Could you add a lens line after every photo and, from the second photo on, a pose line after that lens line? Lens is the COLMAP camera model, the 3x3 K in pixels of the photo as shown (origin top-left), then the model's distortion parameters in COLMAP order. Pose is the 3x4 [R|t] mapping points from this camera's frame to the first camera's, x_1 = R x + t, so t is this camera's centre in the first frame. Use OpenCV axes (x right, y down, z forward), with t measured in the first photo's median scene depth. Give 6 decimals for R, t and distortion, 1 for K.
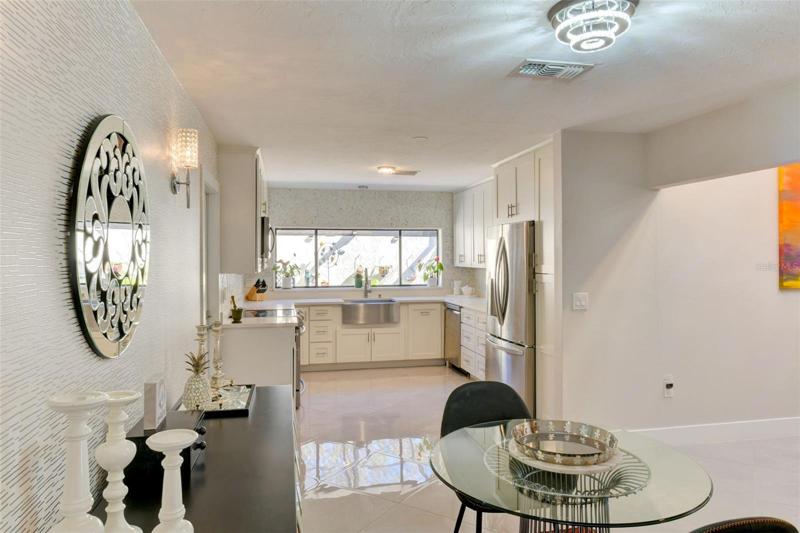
lens RADIAL K [[528.3, 0, 397.0], [0, 528.3, 262.4], [0, 0, 1]] dist [-0.006634, -0.003566]
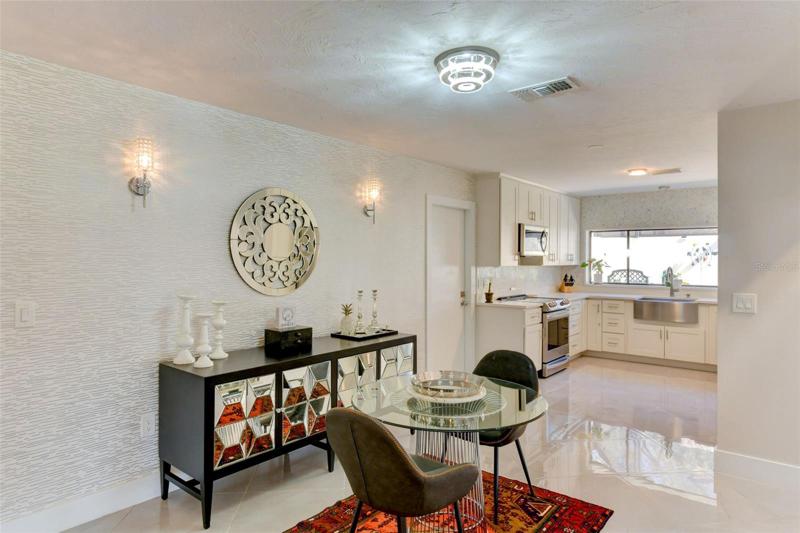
lens RADIAL K [[464.3, 0, 402.5], [0, 464.3, 259.9], [0, 0, 1]] dist [0.006684, -0.003613]
pose [[0.621670, 0.005885, -0.783257, 0.310932], [-0.013226, 0.999908, -0.002985, 0.006571], [0.783167, 0.012215, 0.621691, 0.044442]]
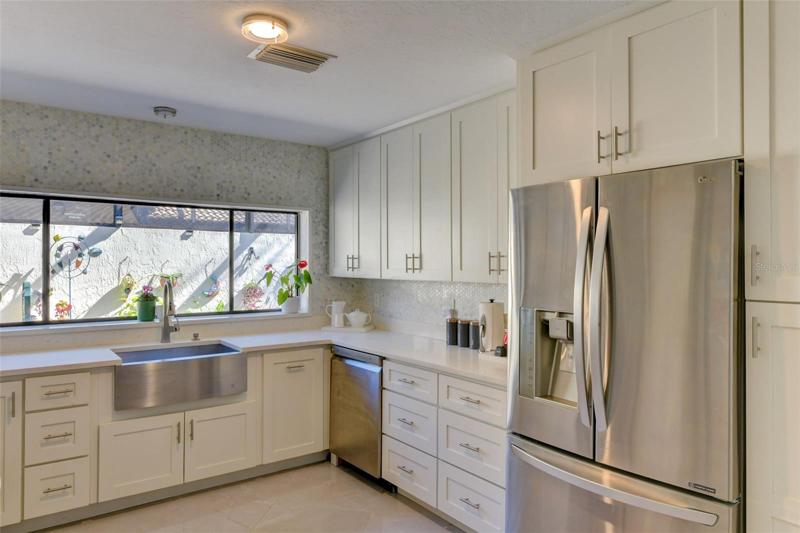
lens RADIAL K [[528.3, 0, 401.8], [0, 528.3, 260.0], [0, 0, 1]] dist [-0.006634, -0.003566]
pose [[0.903998, 0.008764, 0.427447, -0.069323], [-0.001105, 0.999834, -0.018161, -0.000214], [-0.427535, 0.015945, 0.903858, 0.460295]]
